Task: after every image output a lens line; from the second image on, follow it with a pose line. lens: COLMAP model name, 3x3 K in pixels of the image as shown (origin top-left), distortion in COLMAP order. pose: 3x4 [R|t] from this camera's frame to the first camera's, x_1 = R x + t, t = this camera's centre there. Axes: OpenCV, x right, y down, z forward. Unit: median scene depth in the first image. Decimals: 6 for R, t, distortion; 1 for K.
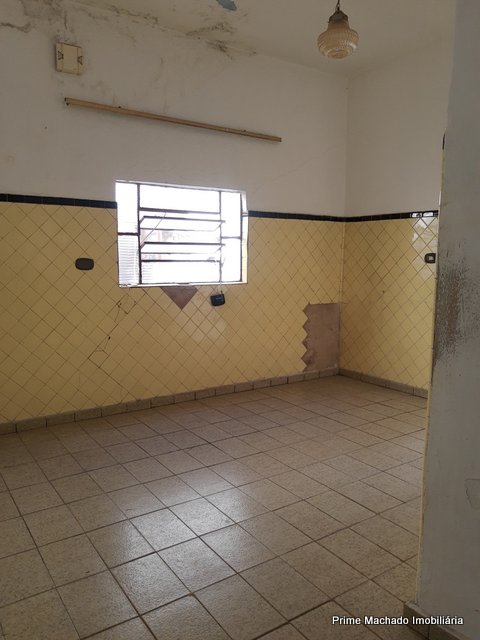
lens RADIAL K [[506.9, 0, 239.1], [0, 506.9, 321.7], [0, 0, 1]] dist [-0.001565, 0.001700]
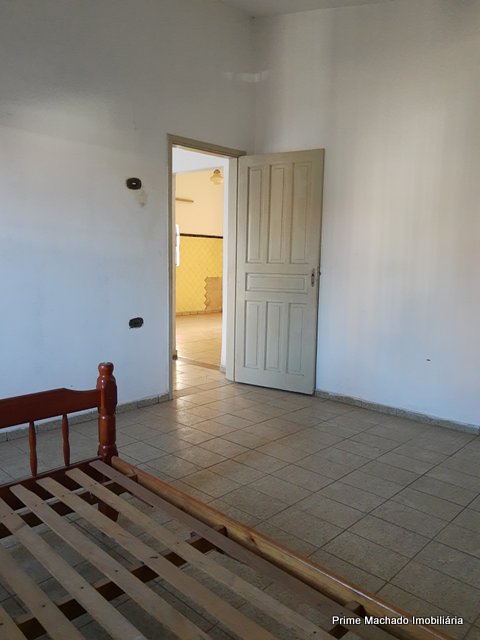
lens RADIAL K [[506.9, 0, 238.6], [0, 506.9, 322.4], [0, 0, 1]] dist [-0.001565, 0.001700]
pose [[0.976862, -0.018469, 0.213073, -0.205580], [0.019050, 0.999818, -0.000674, 0.173101], [-0.213021, 0.004718, 0.977036, -1.198381]]
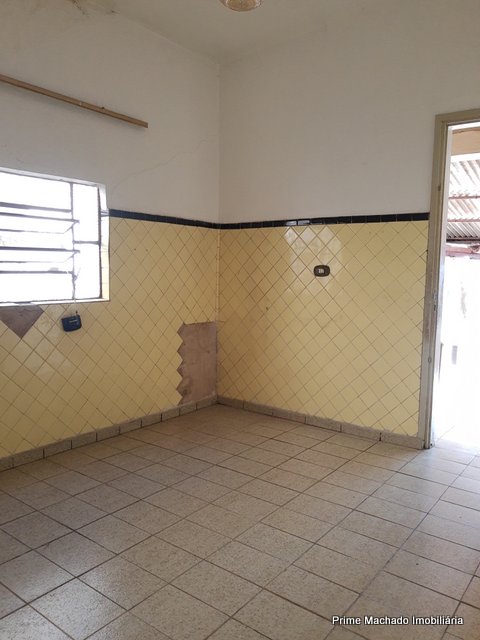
lens RADIAL K [[506.9, 0, 245.1], [0, 506.9, 319.2], [0, 0, 1]] dist [-0.001565, 0.001700]
pose [[0.945332, -0.023217, 0.325281, -0.042587], [0.030806, 0.999360, -0.018200, -0.026564], [-0.324650, 0.027226, 0.945442, 0.187137]]
